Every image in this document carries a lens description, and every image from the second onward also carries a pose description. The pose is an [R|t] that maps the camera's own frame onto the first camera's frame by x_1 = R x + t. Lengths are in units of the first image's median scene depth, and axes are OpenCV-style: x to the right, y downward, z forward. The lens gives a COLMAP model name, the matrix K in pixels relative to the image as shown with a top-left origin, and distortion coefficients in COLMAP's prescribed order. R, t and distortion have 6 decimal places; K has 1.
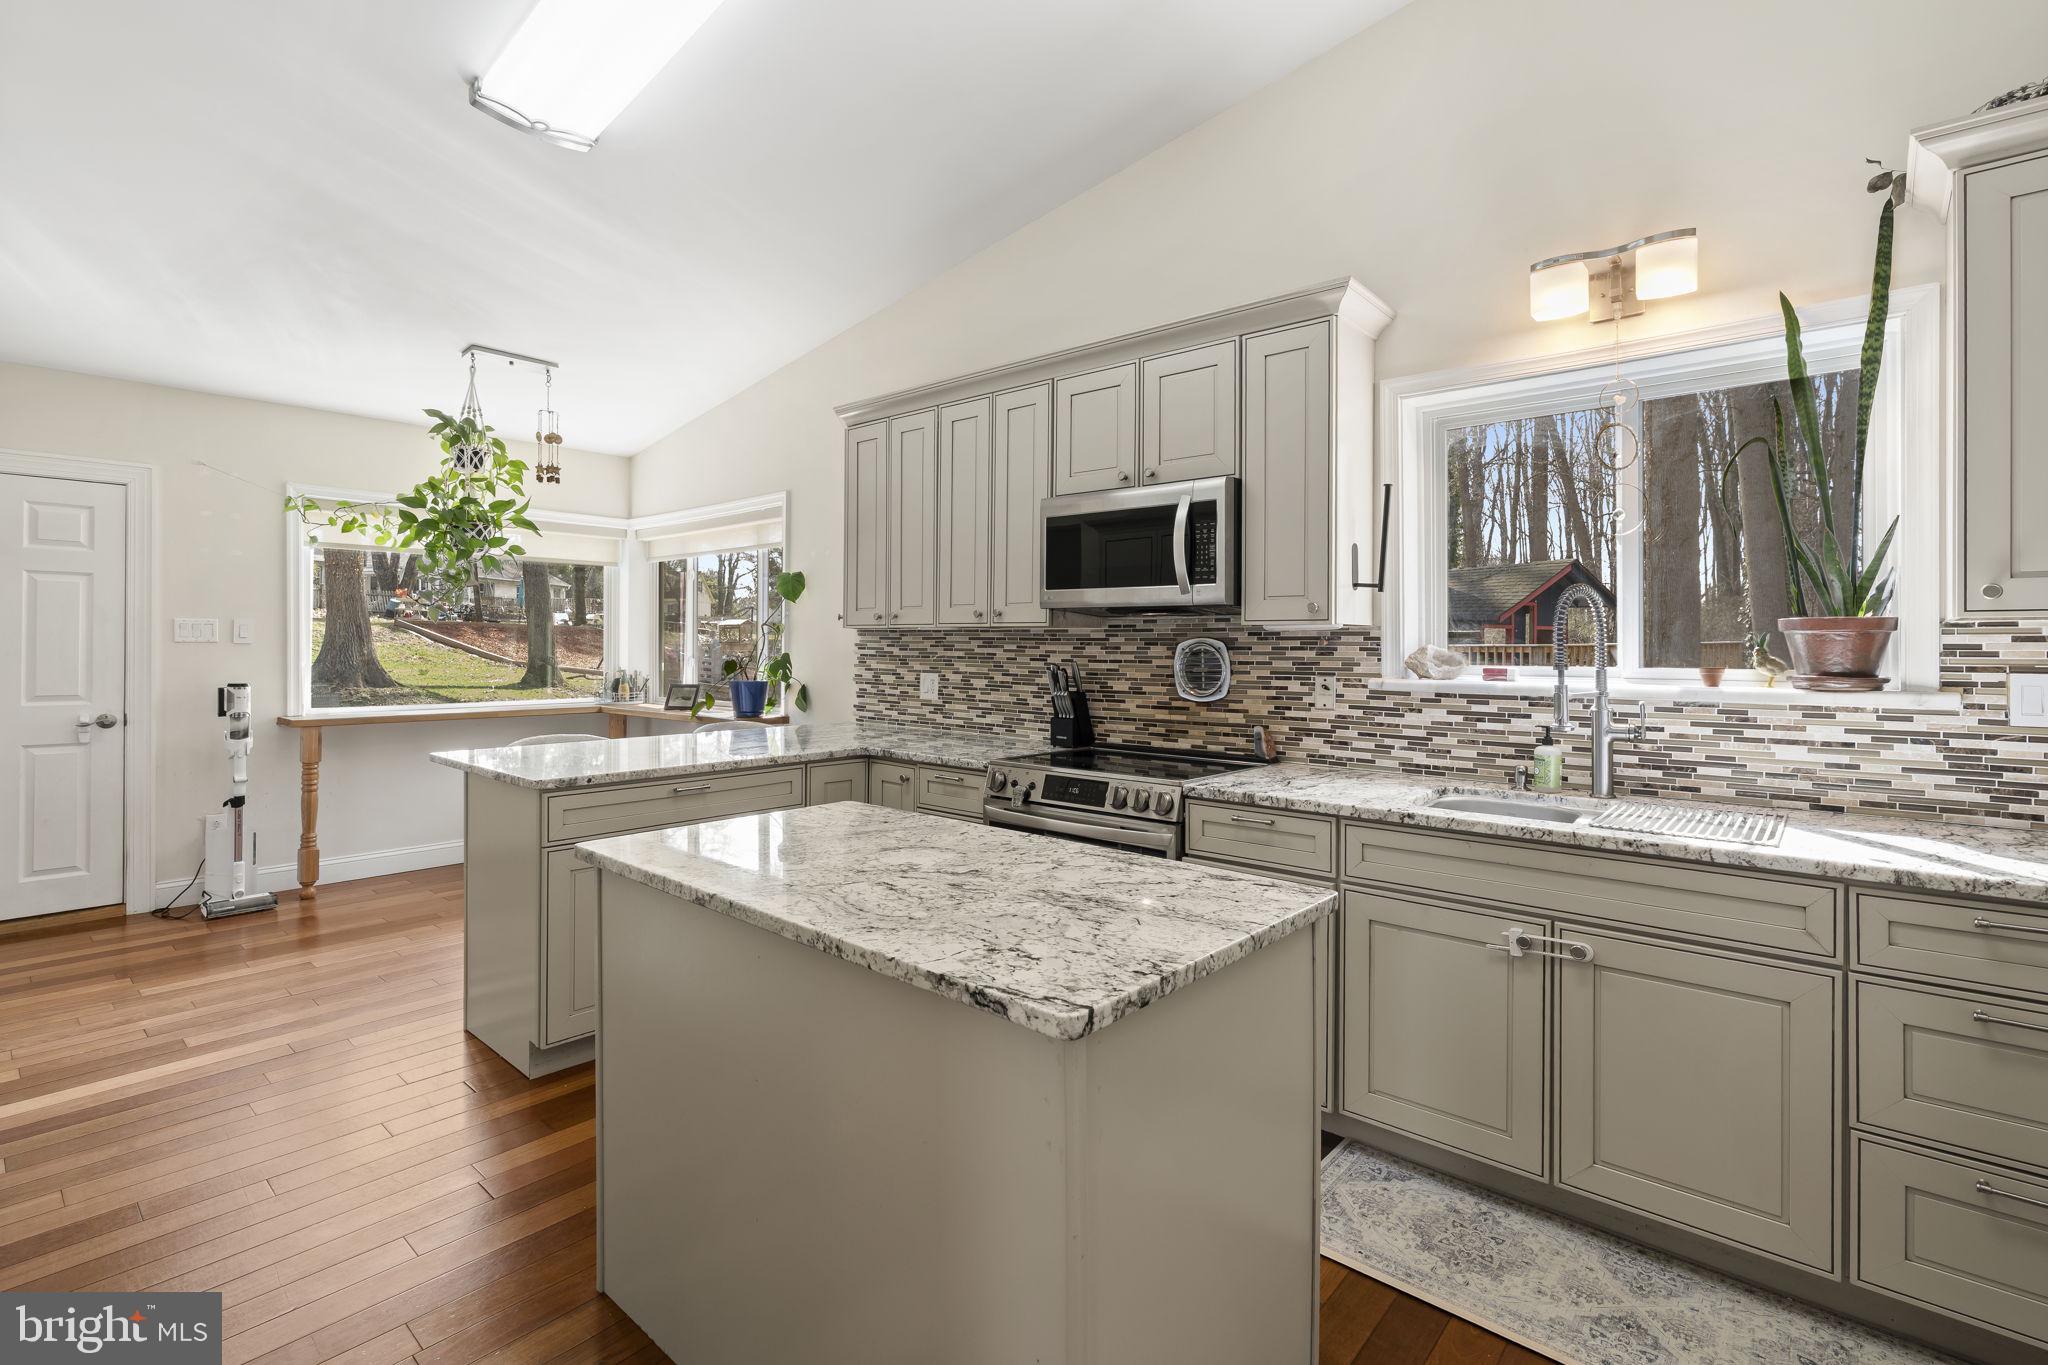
lens RADIAL K [[945.9, 0, 1027.3], [0, 945.9, 642.2], [0, 0, 1]] dist [-0.001279, -0.000094]
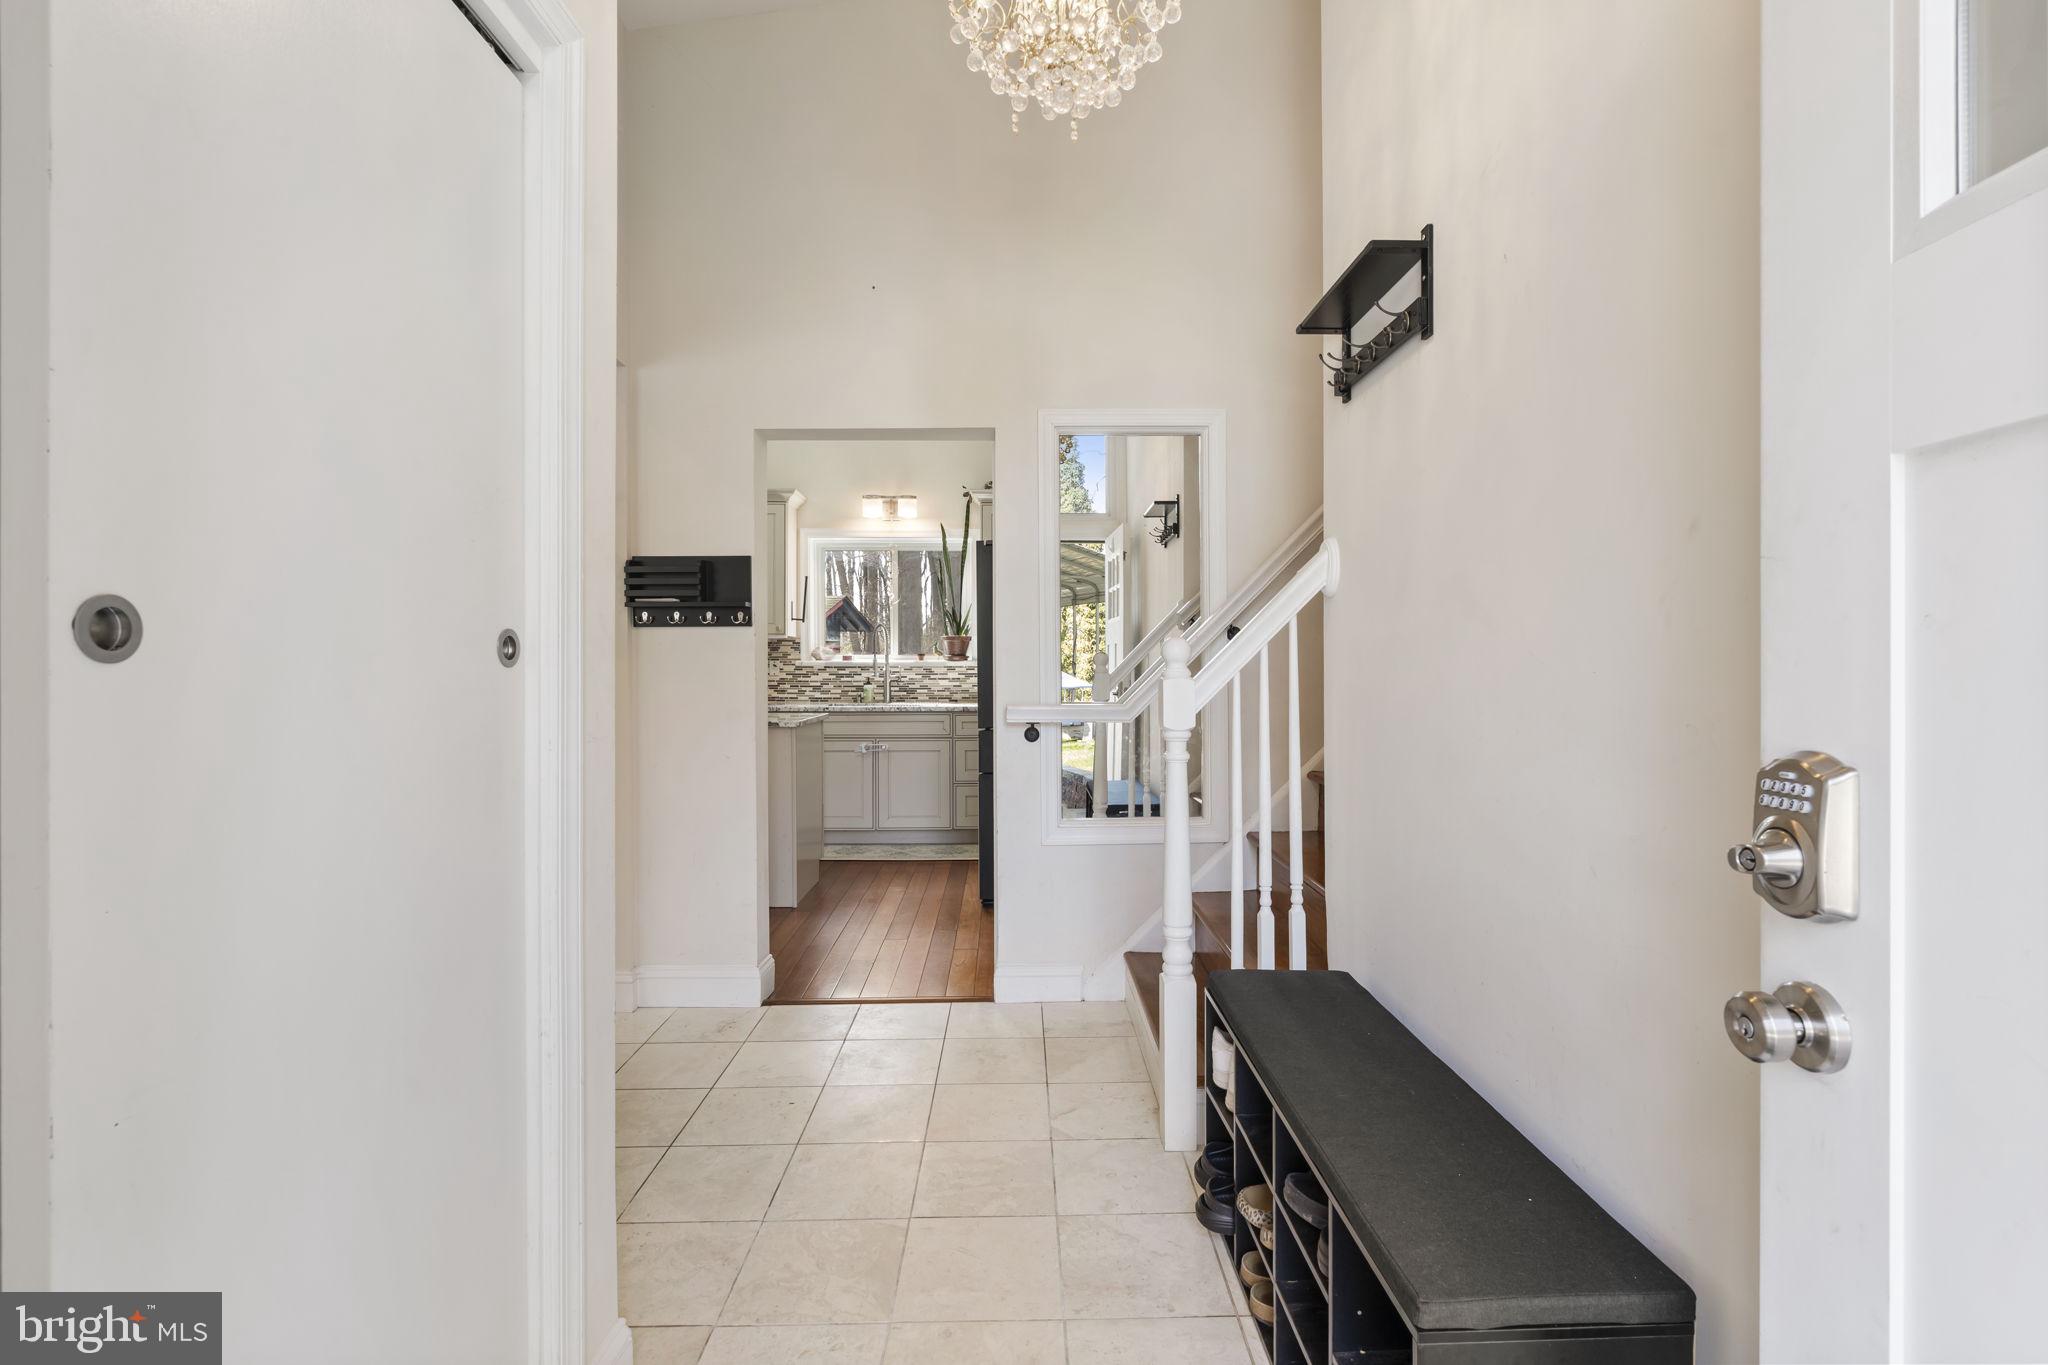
lens RADIAL K [[945.9, 0, 1027.3], [0, 945.9, 642.2], [0, 0, 1]] dist [-0.001279, -0.000094]
pose [[0.735147, 0.000630, 0.677908, -0.846408], [0.001914, 0.999994, -0.003004, 0.002683], [-0.677905, 0.003506, 0.735141, -1.140482]]
